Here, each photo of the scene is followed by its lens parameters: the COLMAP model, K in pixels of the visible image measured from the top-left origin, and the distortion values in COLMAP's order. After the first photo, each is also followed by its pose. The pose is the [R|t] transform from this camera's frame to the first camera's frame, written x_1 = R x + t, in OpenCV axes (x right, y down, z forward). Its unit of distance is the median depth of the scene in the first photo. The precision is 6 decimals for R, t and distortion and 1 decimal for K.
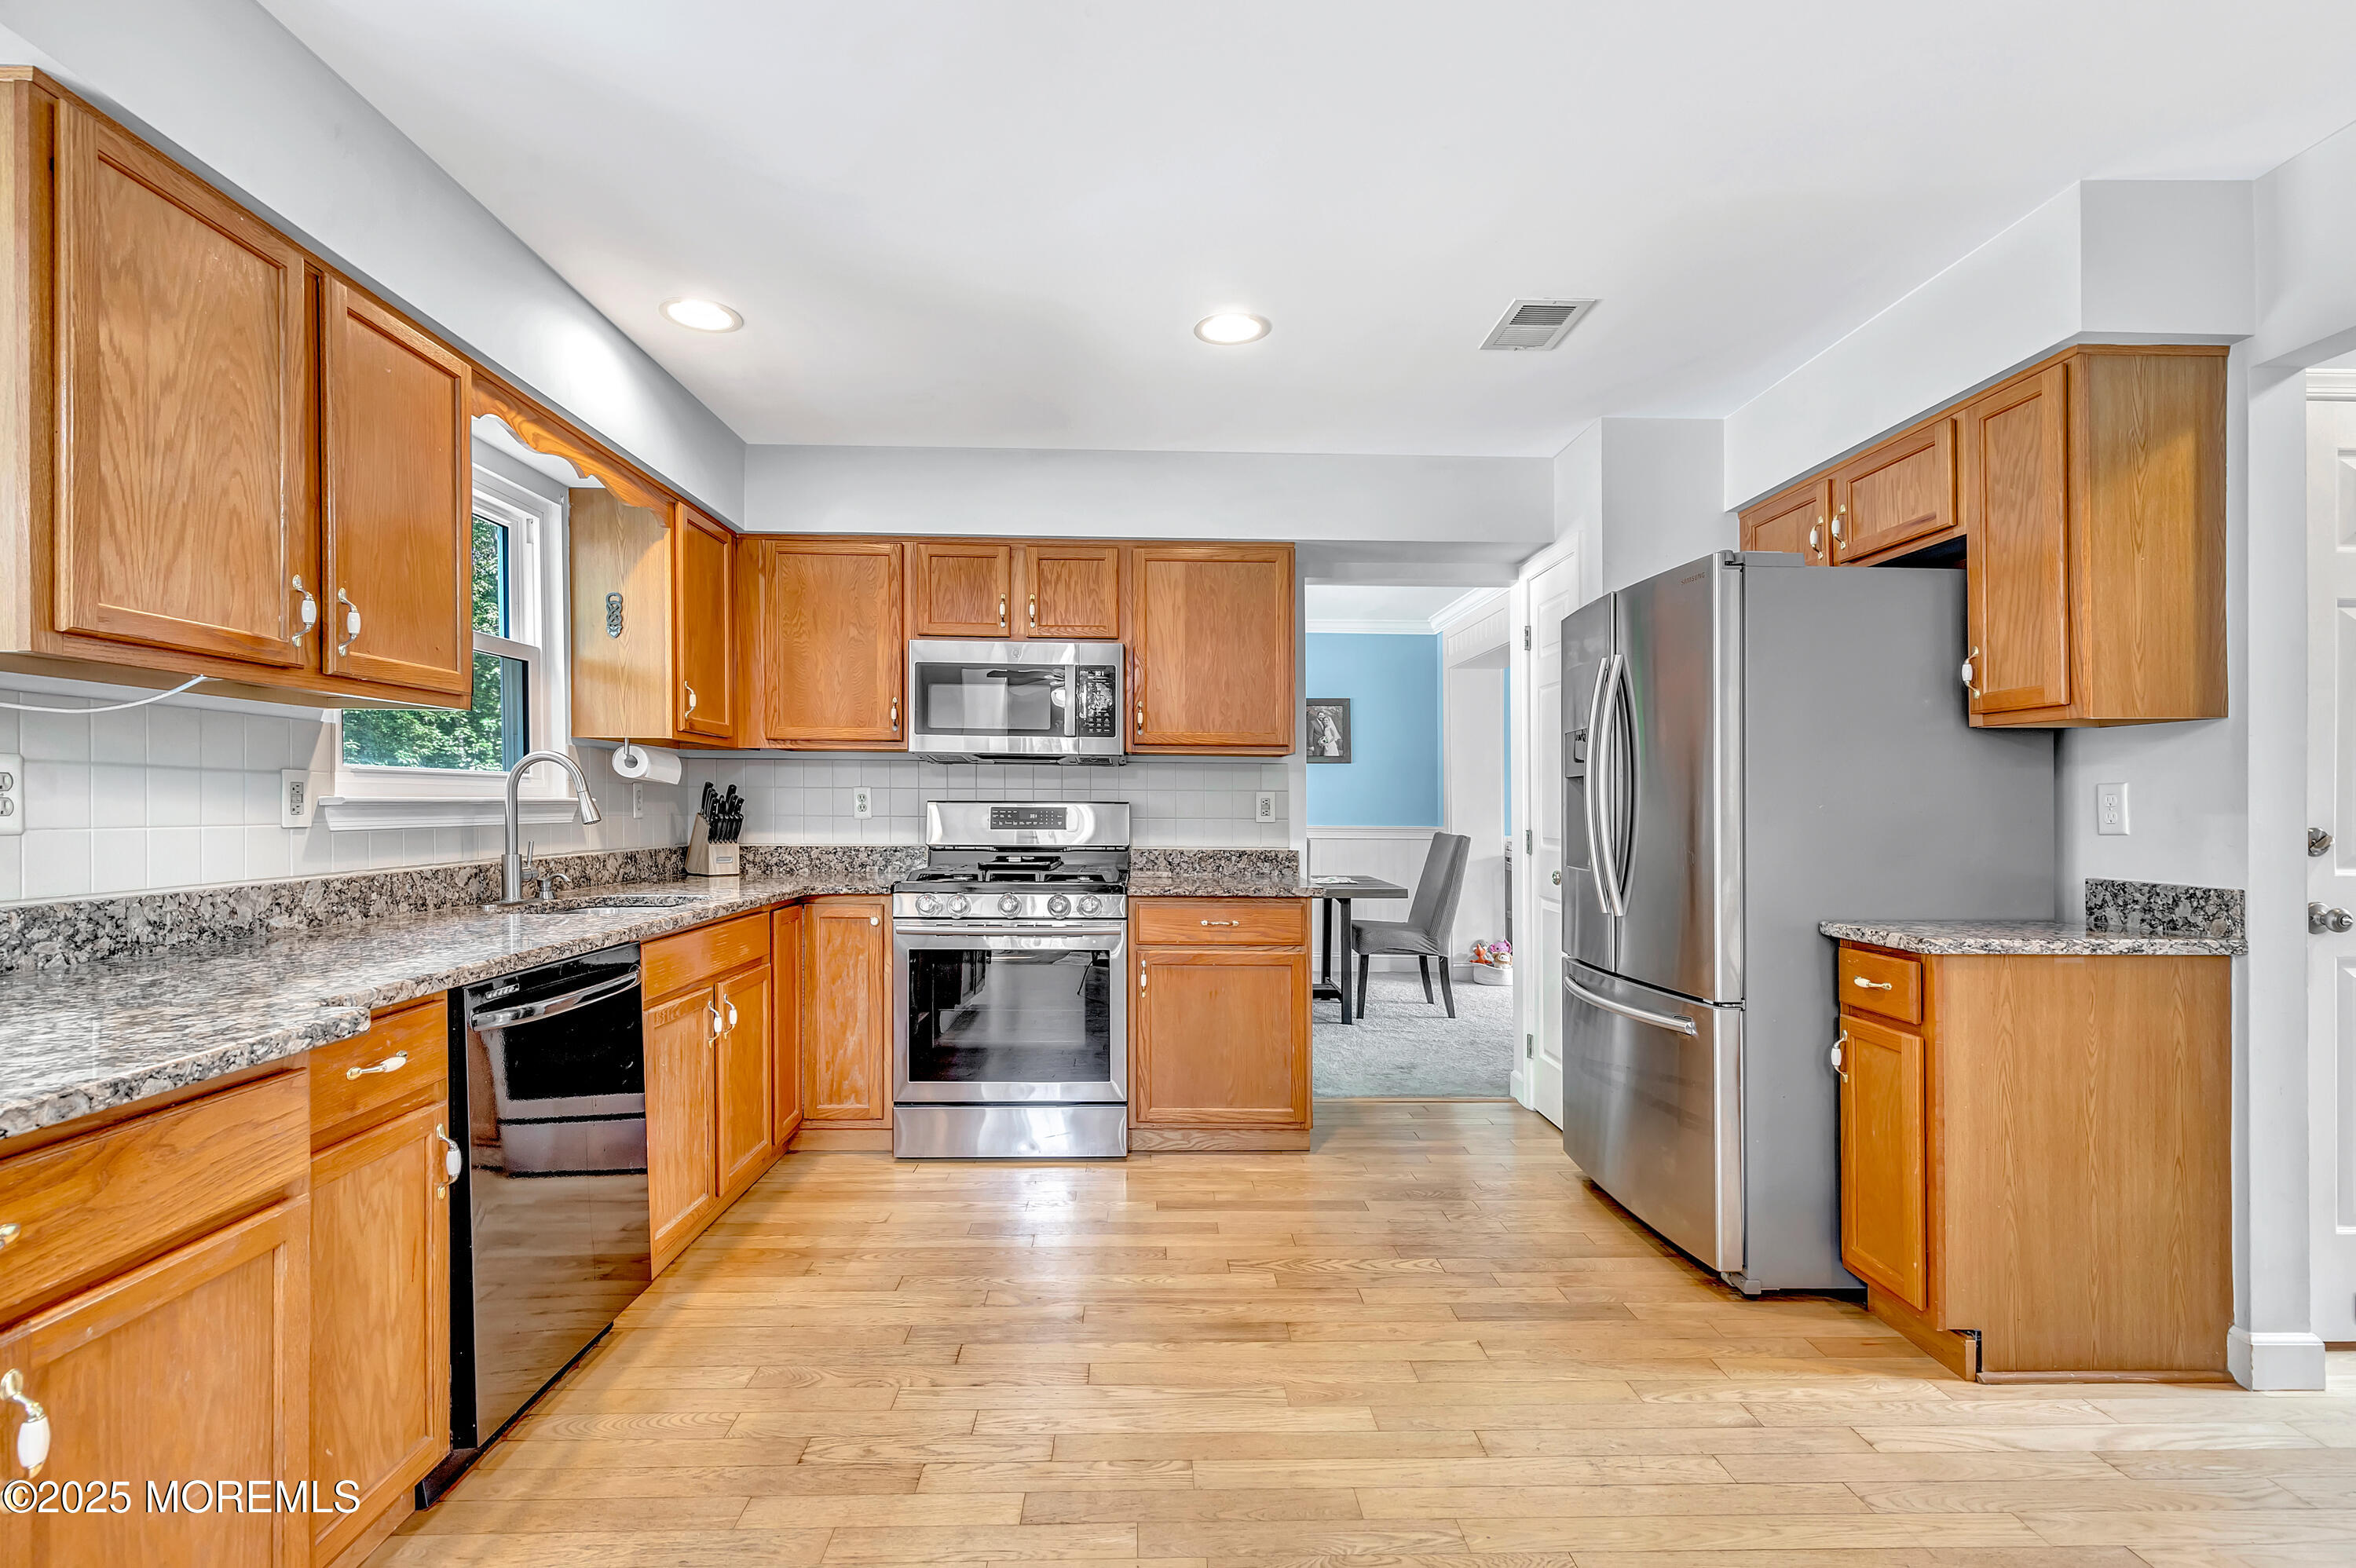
lens RADIAL K [[1070.6, 0, 1204.7], [0, 1070.6, 798.4], [0, 0, 1]] dist [0.007995, -0.002104]
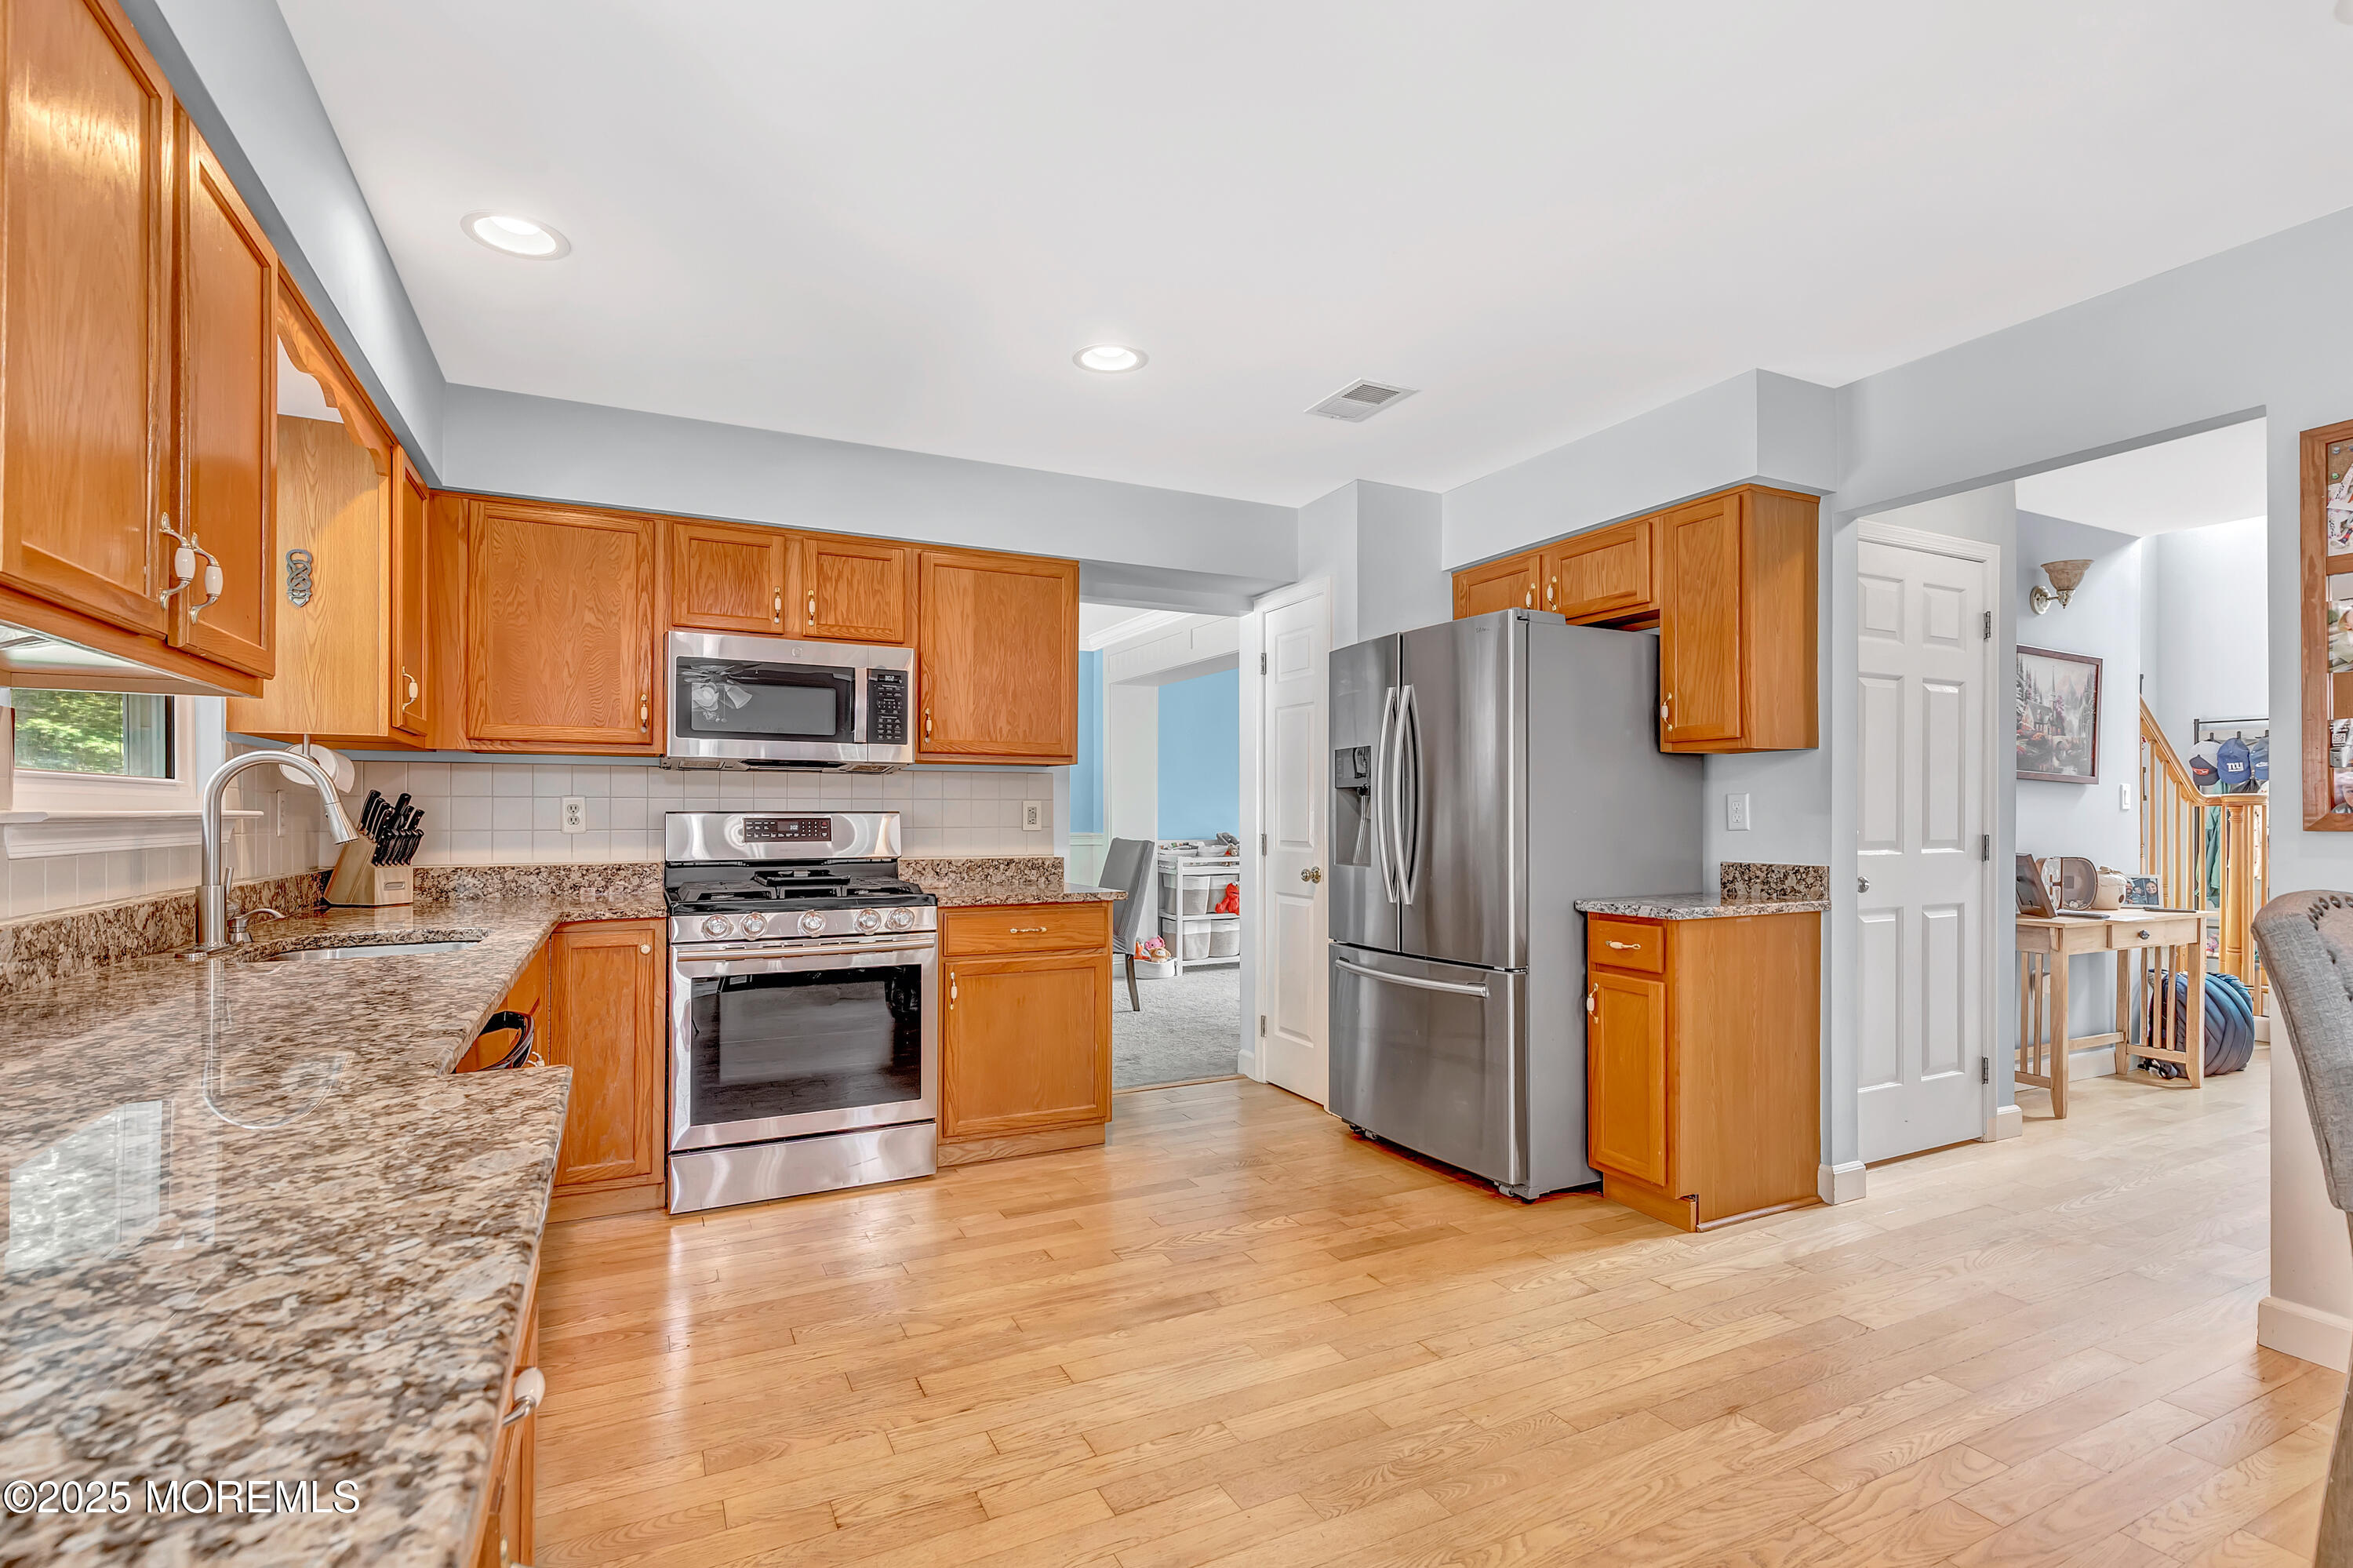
lens RADIAL K [[1069.4, 0, 1174.0], [0, 1069.4, 798.8], [0, 0, 1]] dist [0.007995, -0.002104]
pose [[0.911098, -0.001844, 0.412185, -0.372288], [0.004282, 0.999978, -0.004990, -0.003122], [-0.412167, 0.006311, 0.911087, 0.024468]]
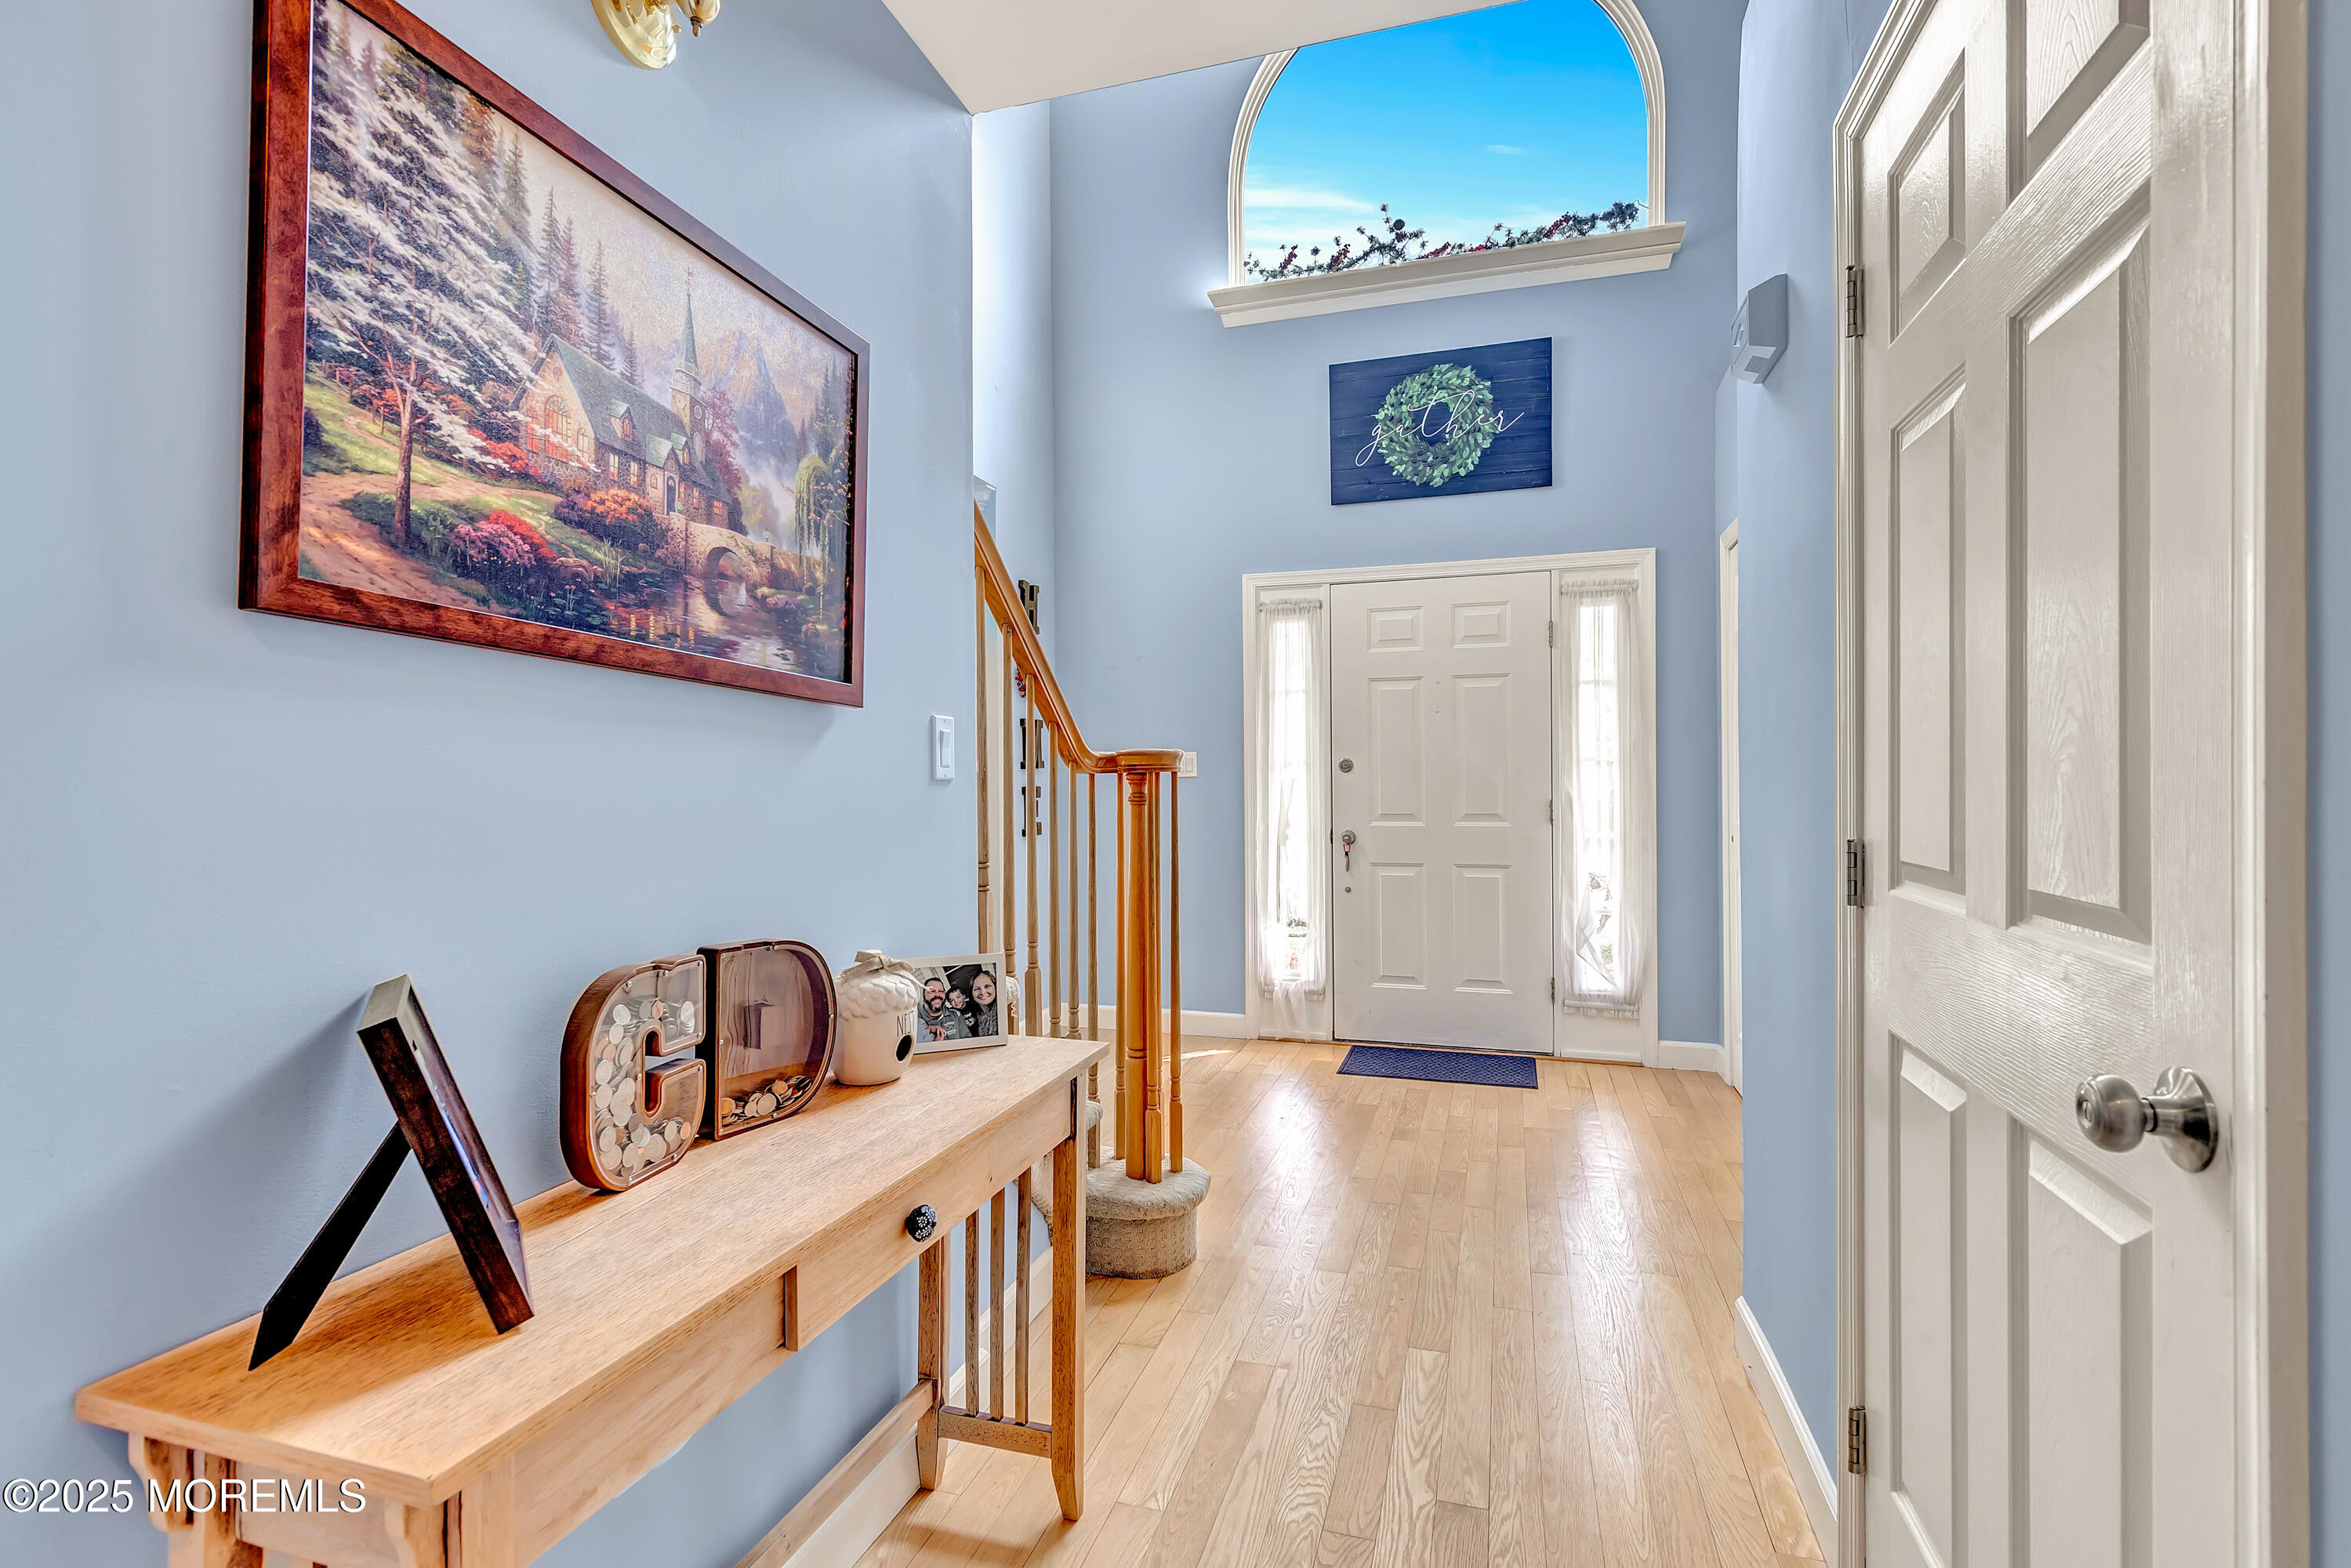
lens RADIAL K [[1068.5, 0, 1168.2], [0, 1068.5, 786.0], [0, 0, 1]] dist [0.007995, -0.002104]
pose [[0.316399, -0.014107, 0.948521, 1.081952], [0.008718, 0.999890, 0.011963, 0.008349], [-0.948586, 0.004484, 0.316487, 0.596209]]
